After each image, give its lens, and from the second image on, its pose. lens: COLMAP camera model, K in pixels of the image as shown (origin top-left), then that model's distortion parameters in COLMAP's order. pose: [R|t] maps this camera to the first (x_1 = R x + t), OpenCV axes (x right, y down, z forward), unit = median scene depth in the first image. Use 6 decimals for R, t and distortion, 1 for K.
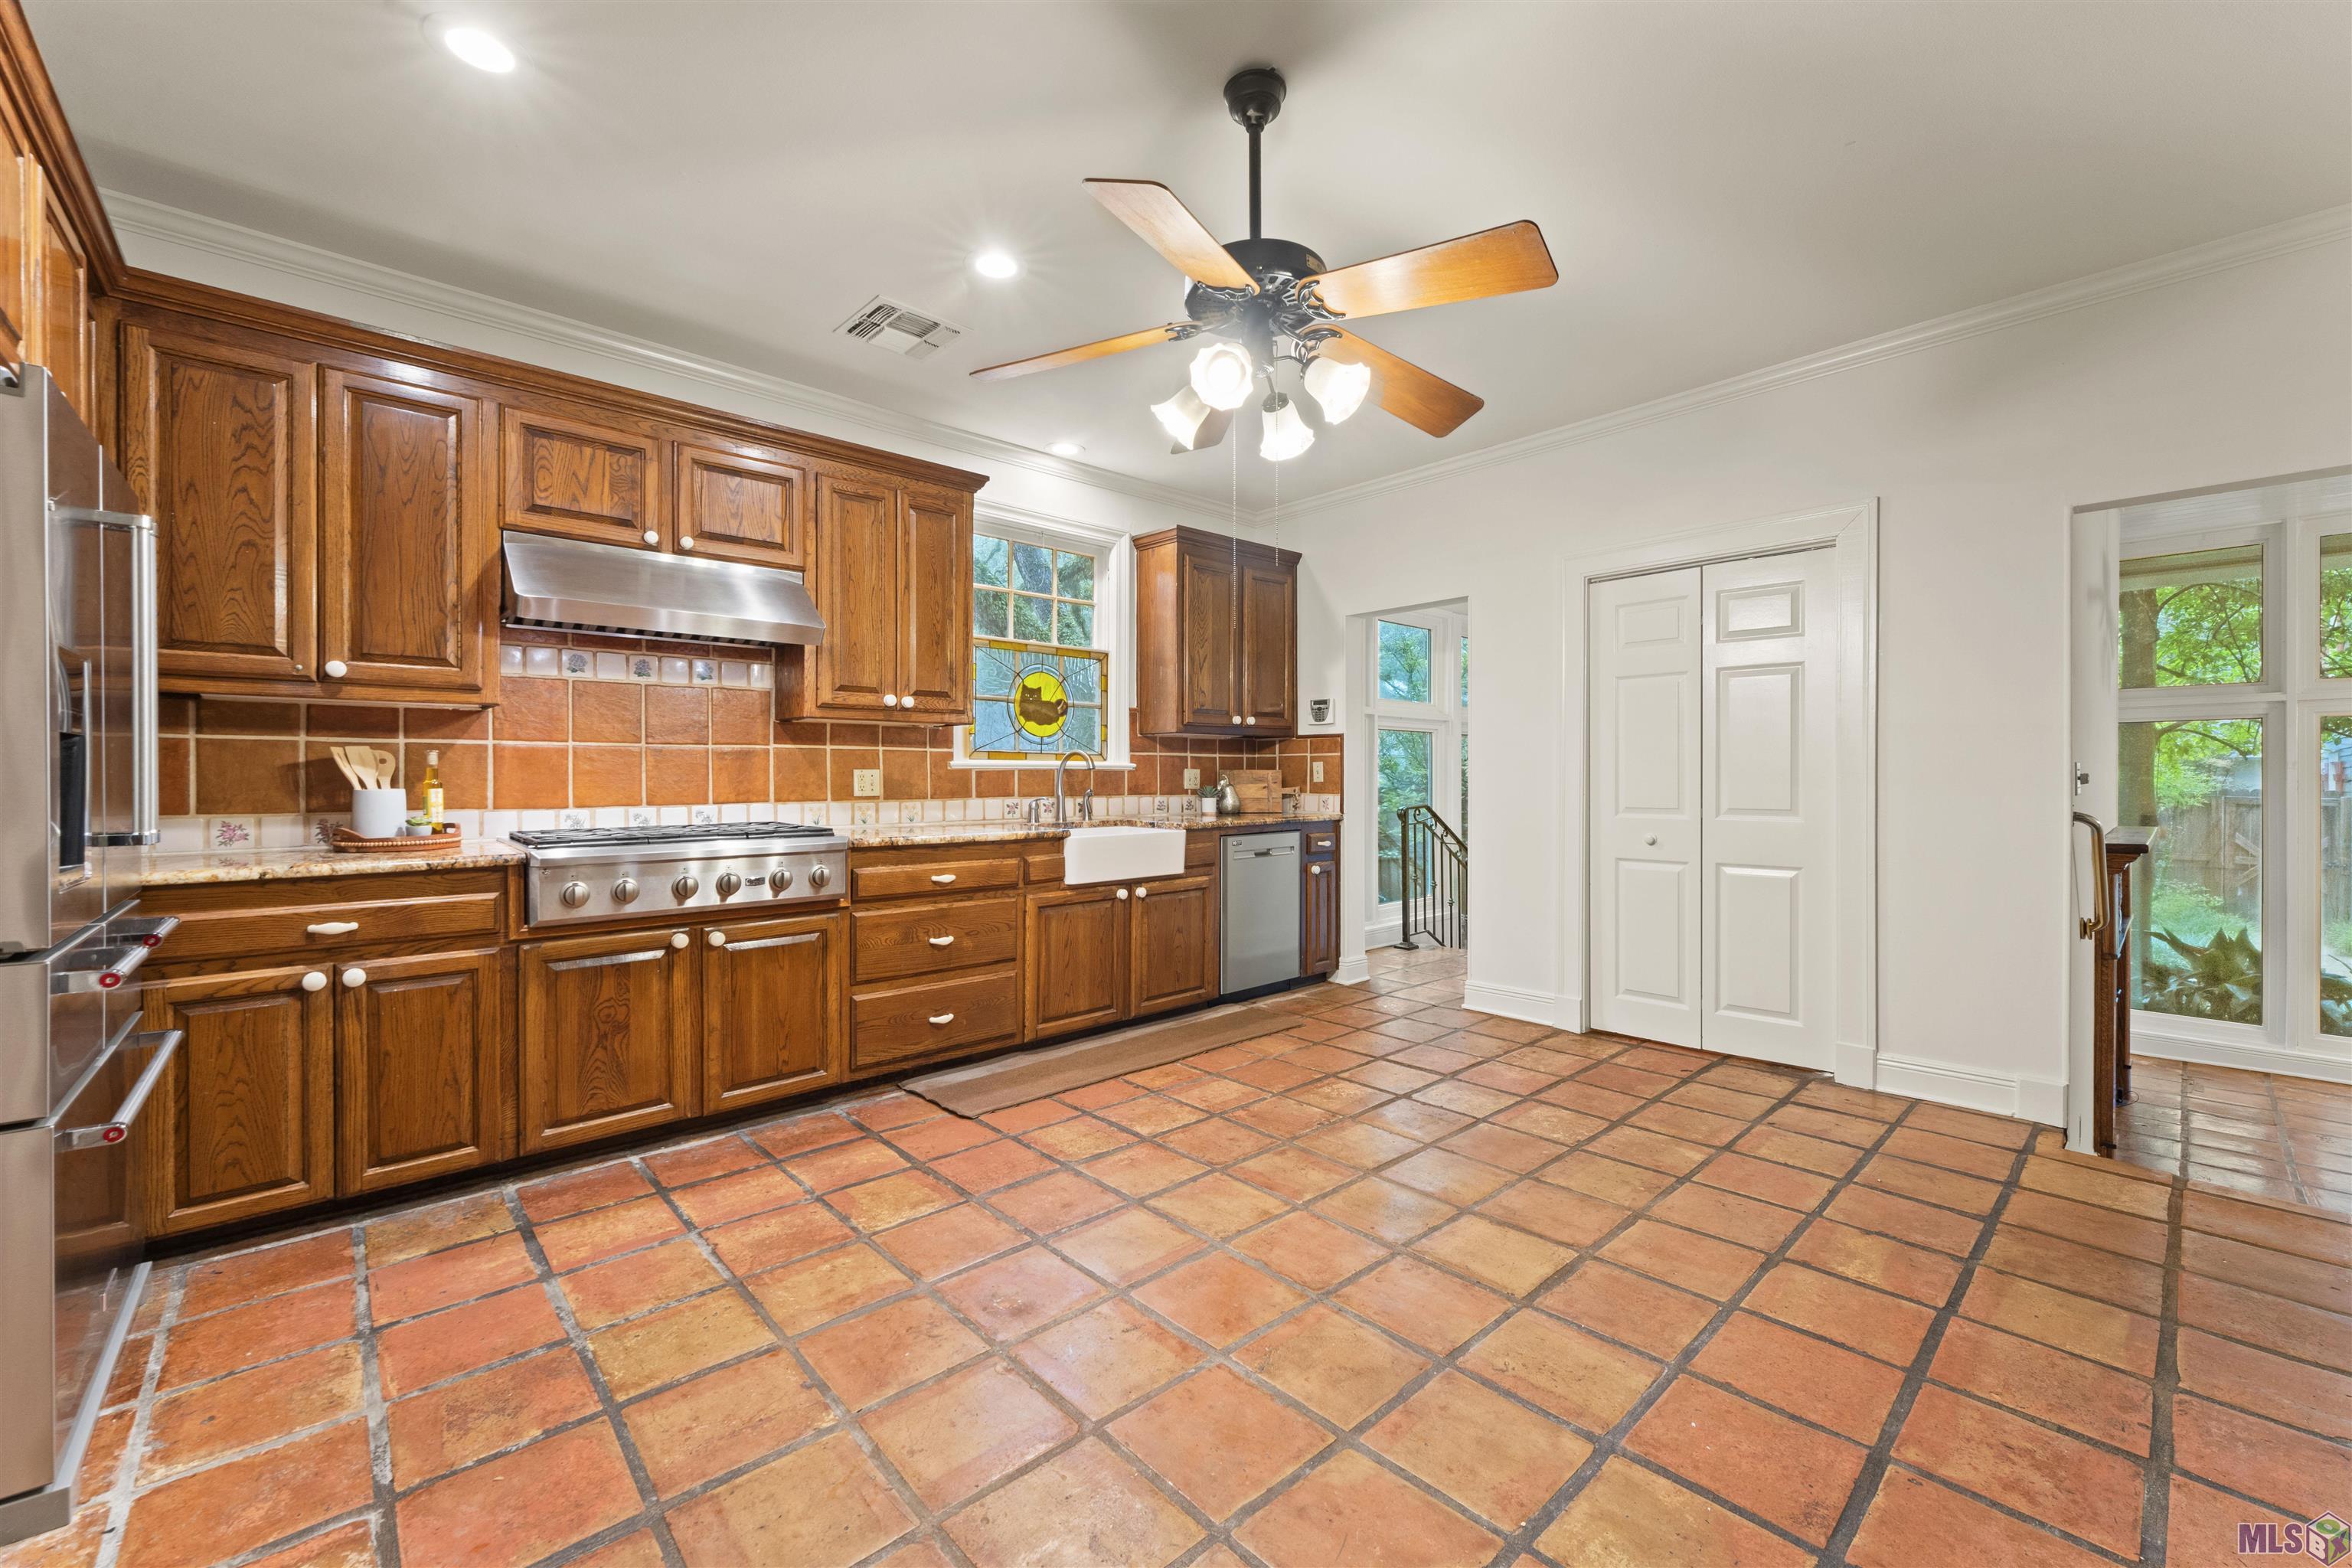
lens RADIAL K [[938.7, 0, 1153.6], [0, 938.7, 784.2], [0, 0, 1]] dist [0.000808, 0.000115]
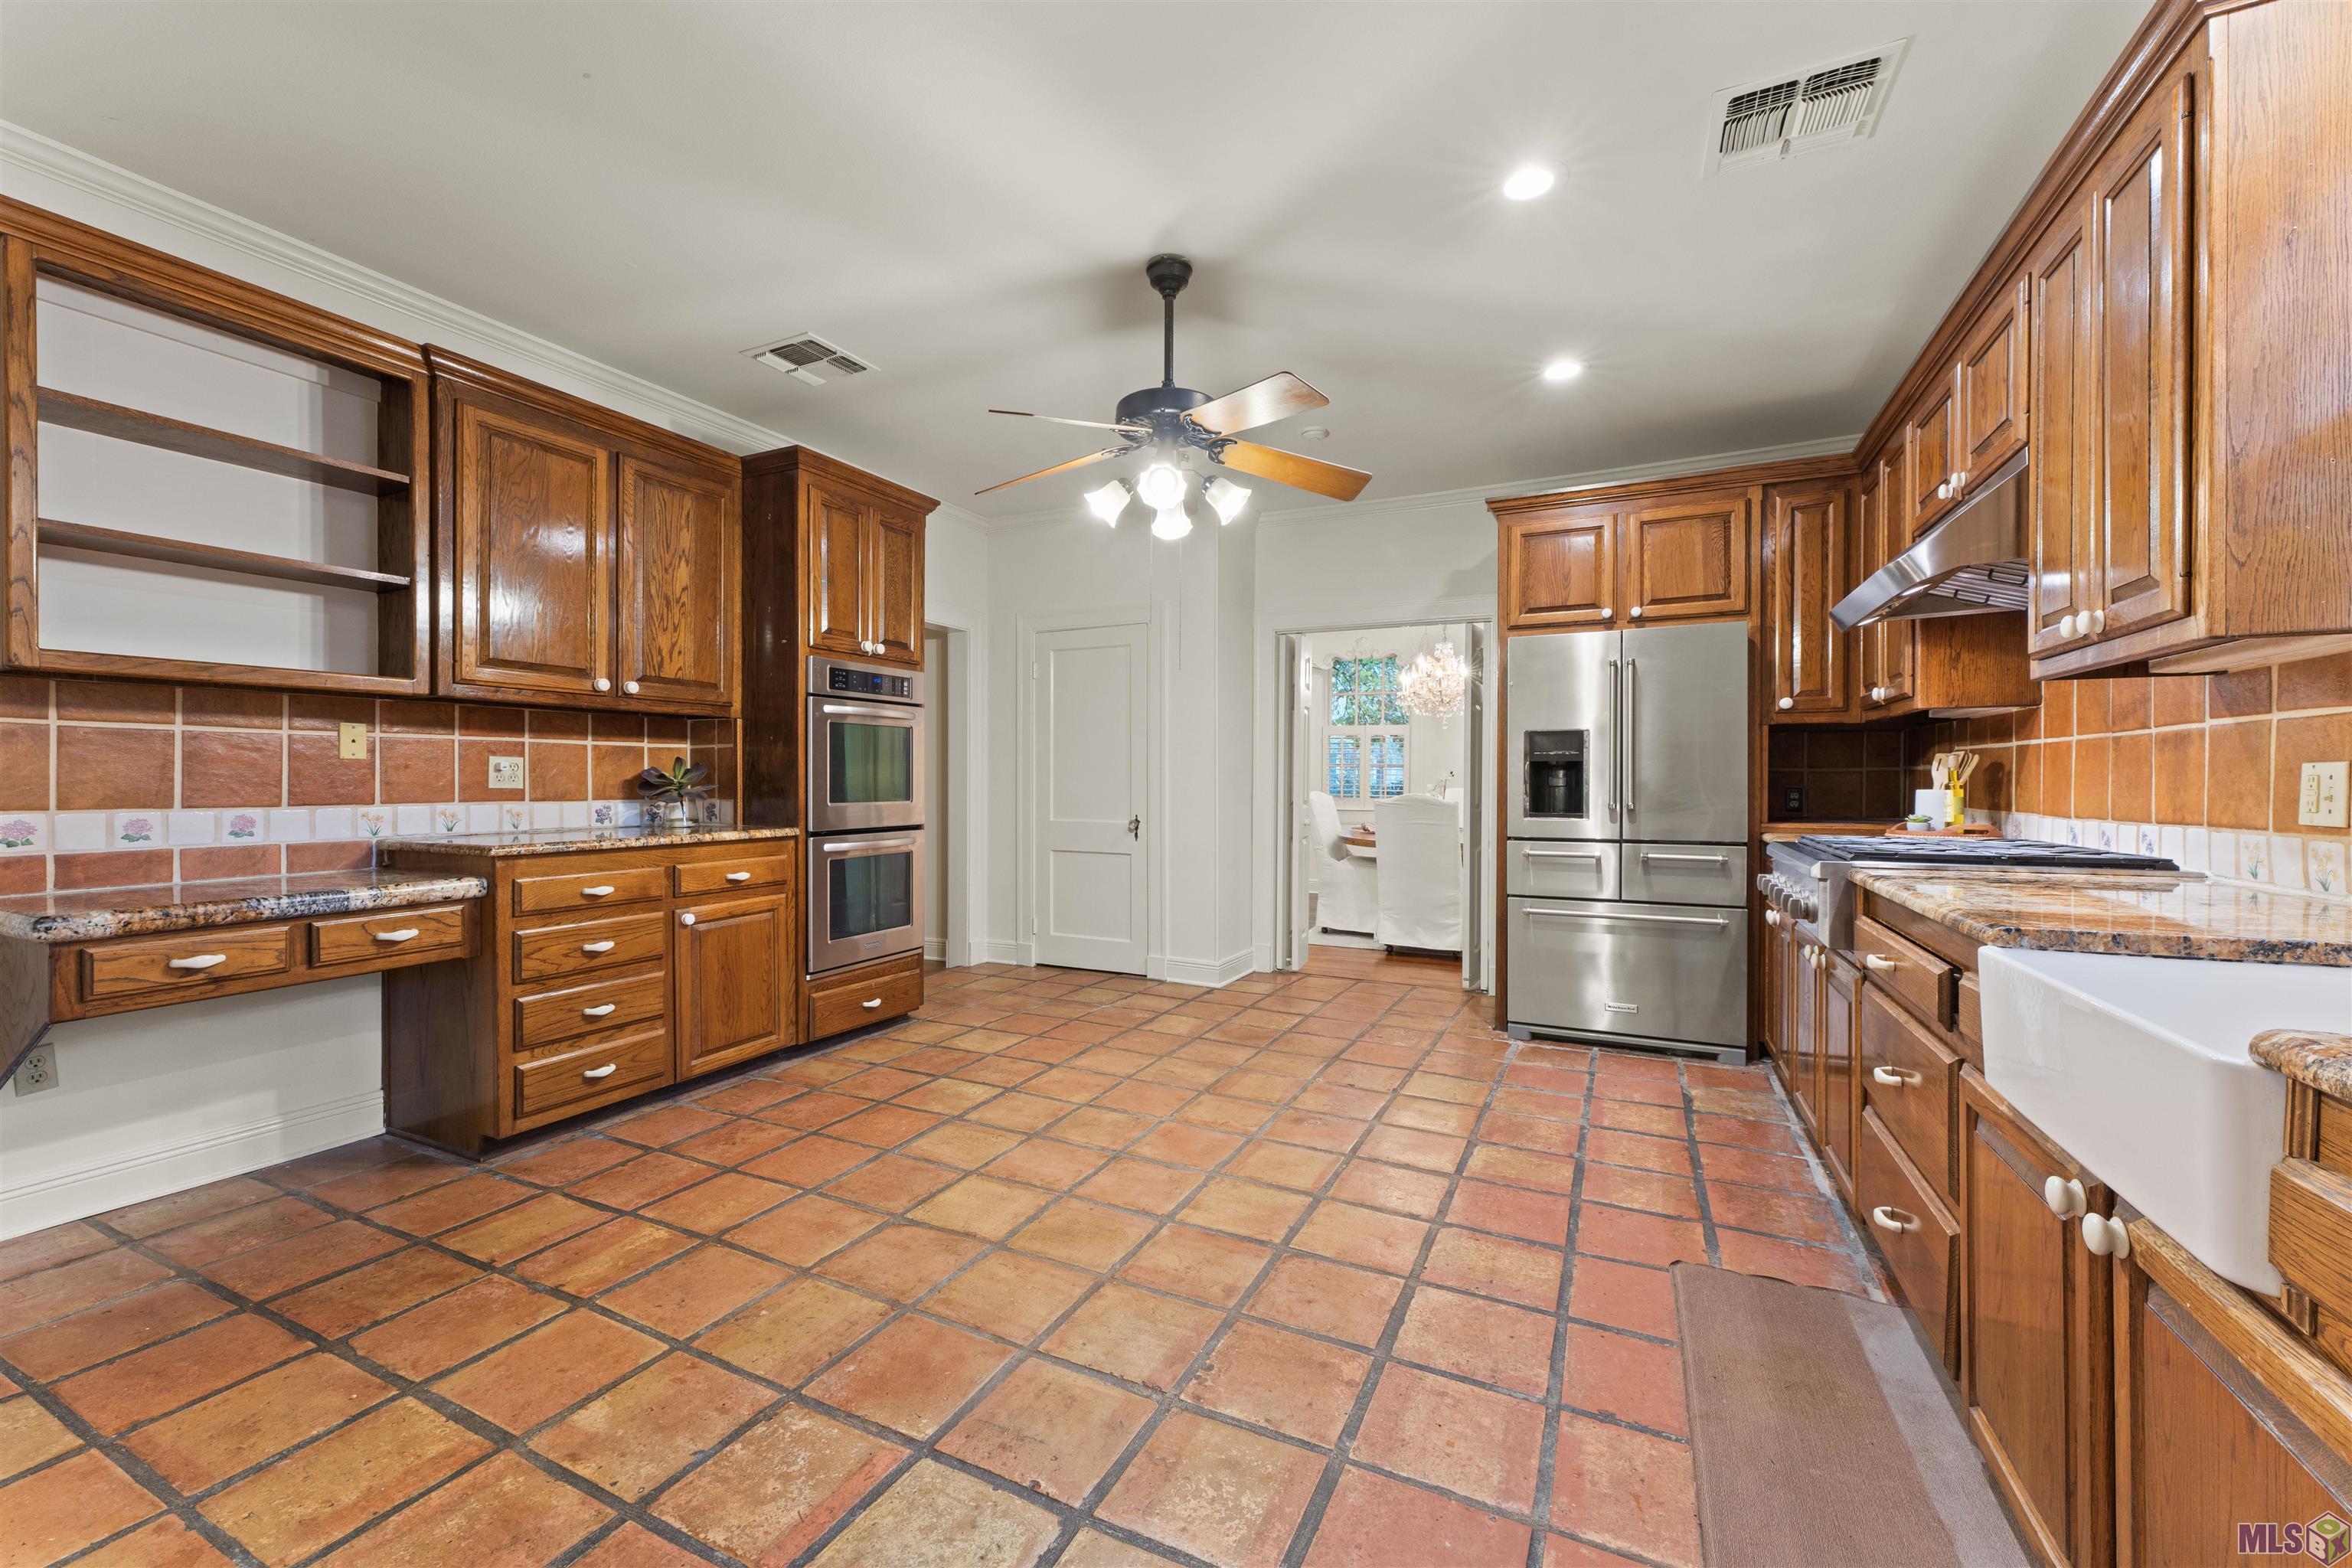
lens RADIAL K [[941.0, 0, 1173.3], [0, 941.0, 787.7], [0, 0, 1]] dist [-0.000286, 0.000199]
pose [[-0.921013, 0.001561, -0.389528, 0.411943], [-0.006505, 0.999791, 0.019388, -0.011189], [0.389477, 0.020390, -0.920811, 1.473112]]
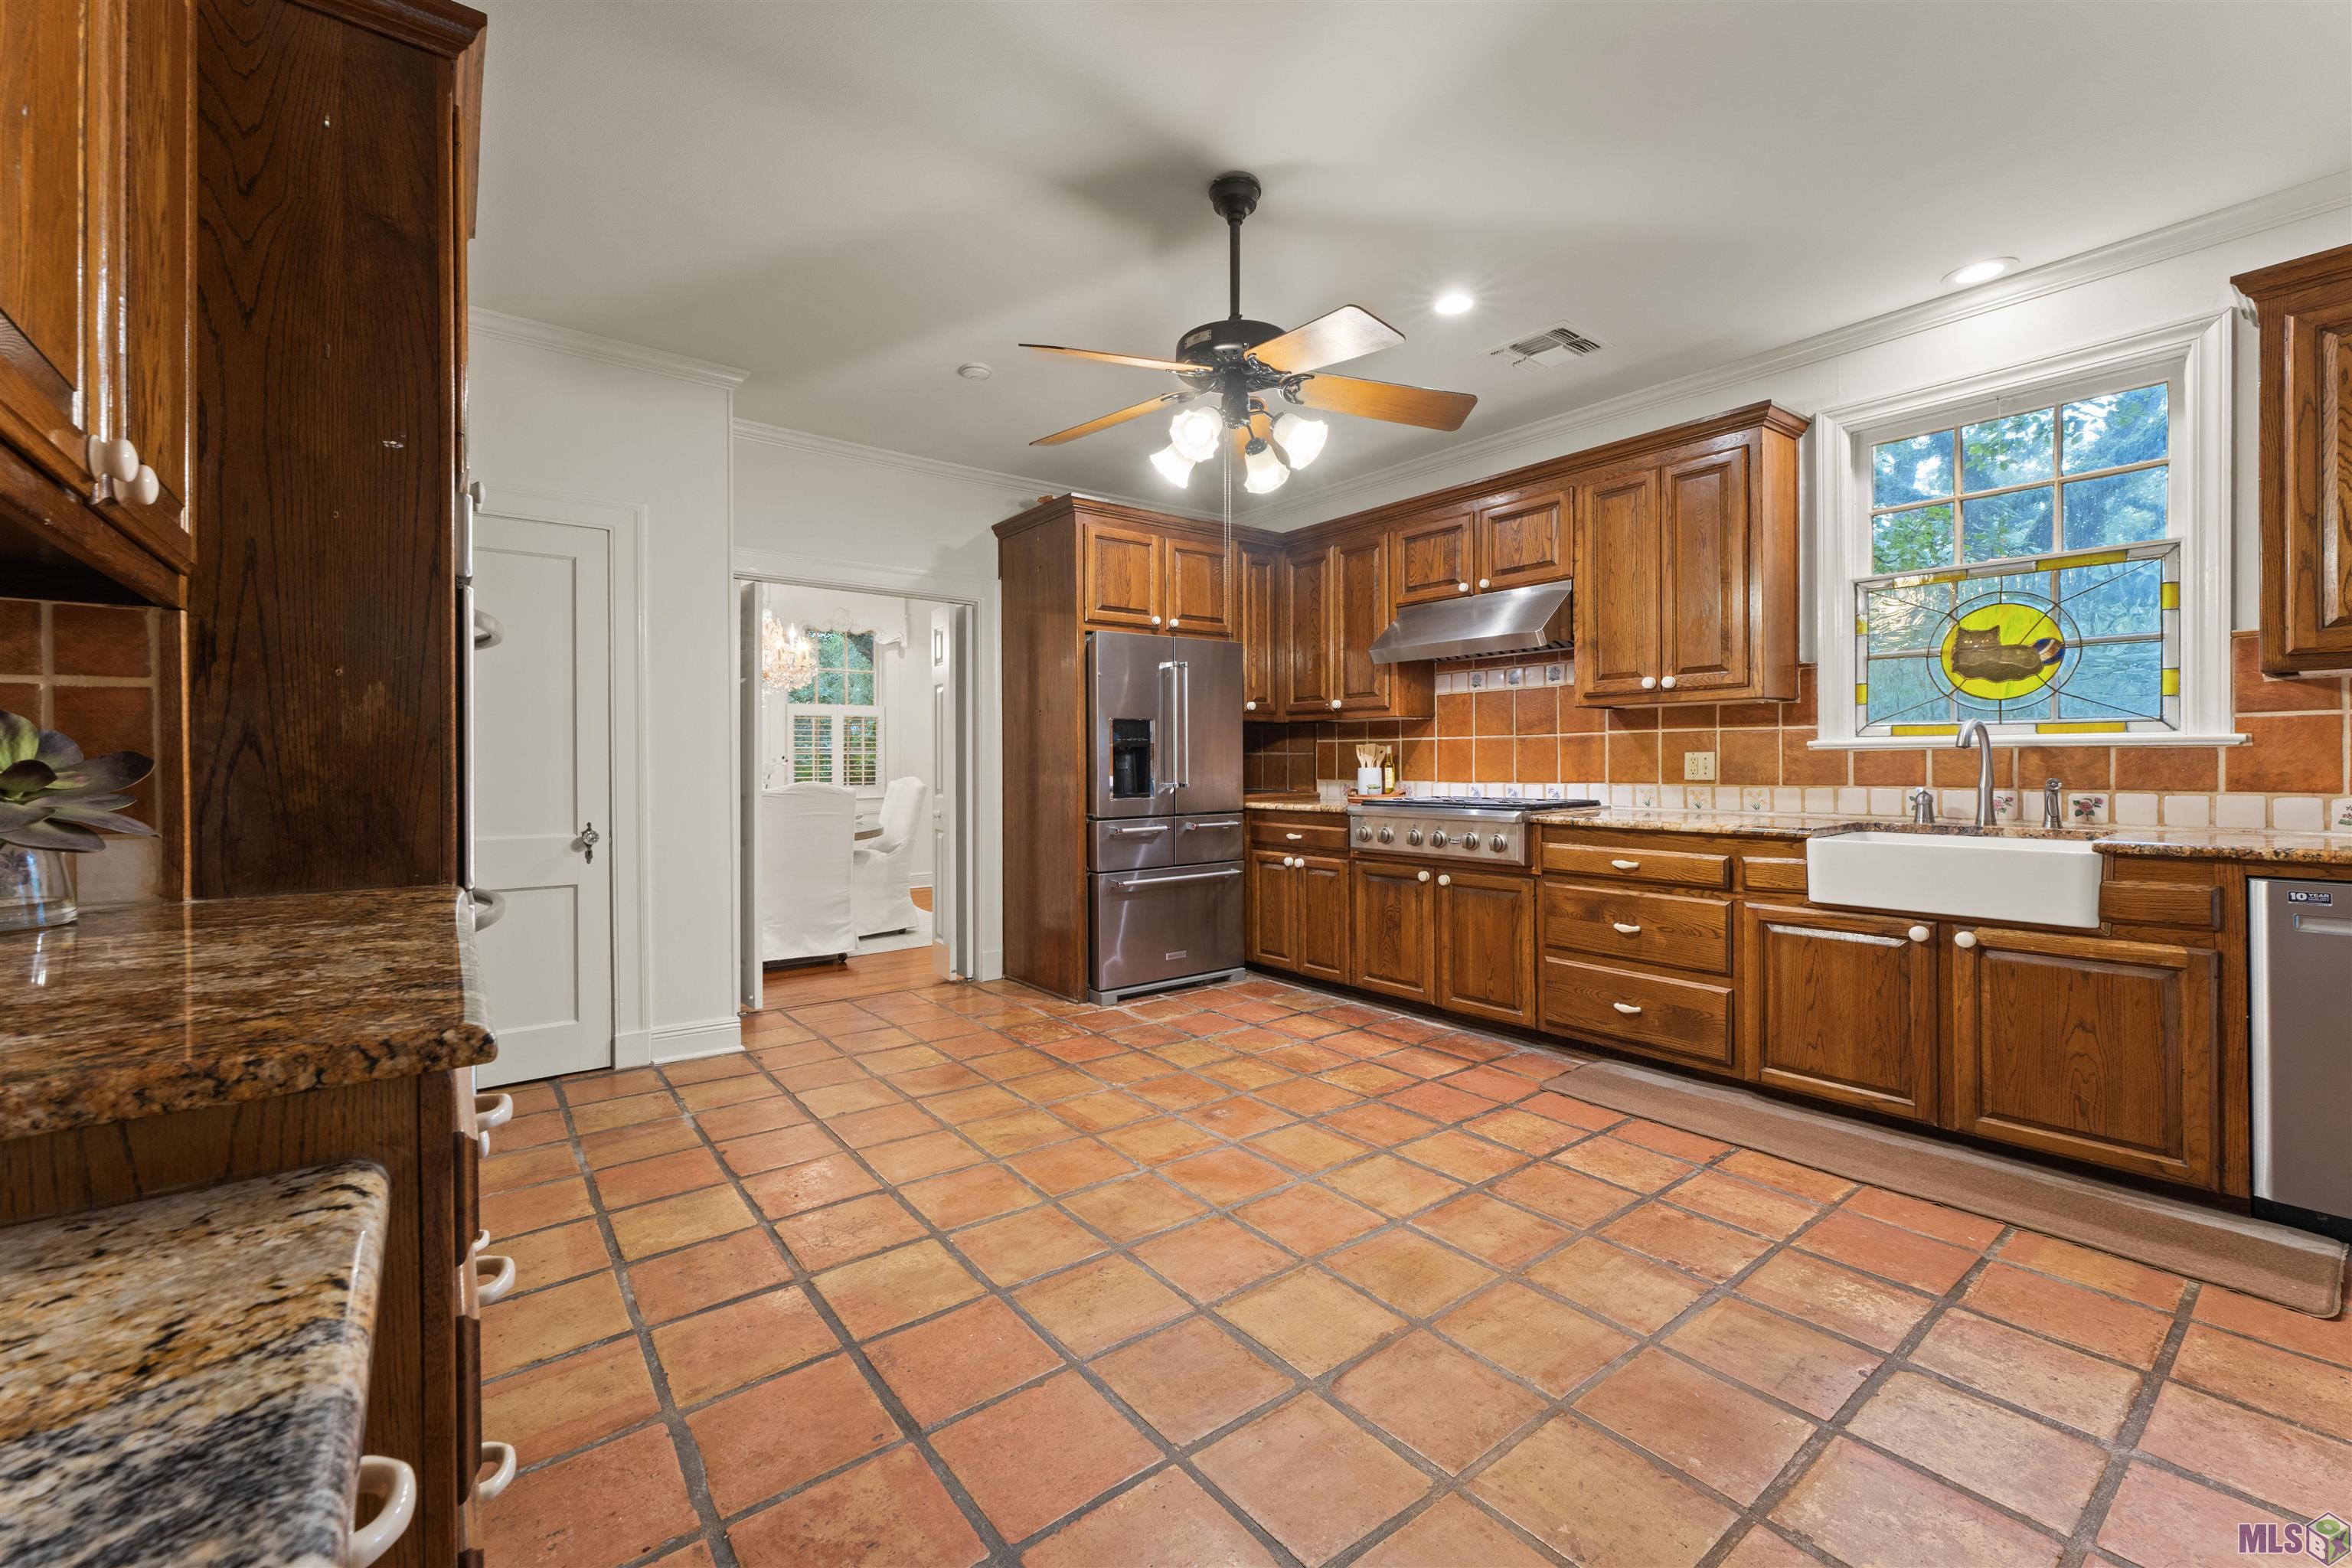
lens RADIAL K [[945.6, 0, 1179.1], [0, 945.6, 767.3], [0, 0, 1]] dist [-0.000282, 0.000298]
pose [[-0.062342, 0.006430, -0.998034, 0.861386], [-0.004685, 0.999966, 0.006735, -0.005260], [0.998044, 0.005095, -0.062310, 0.655720]]
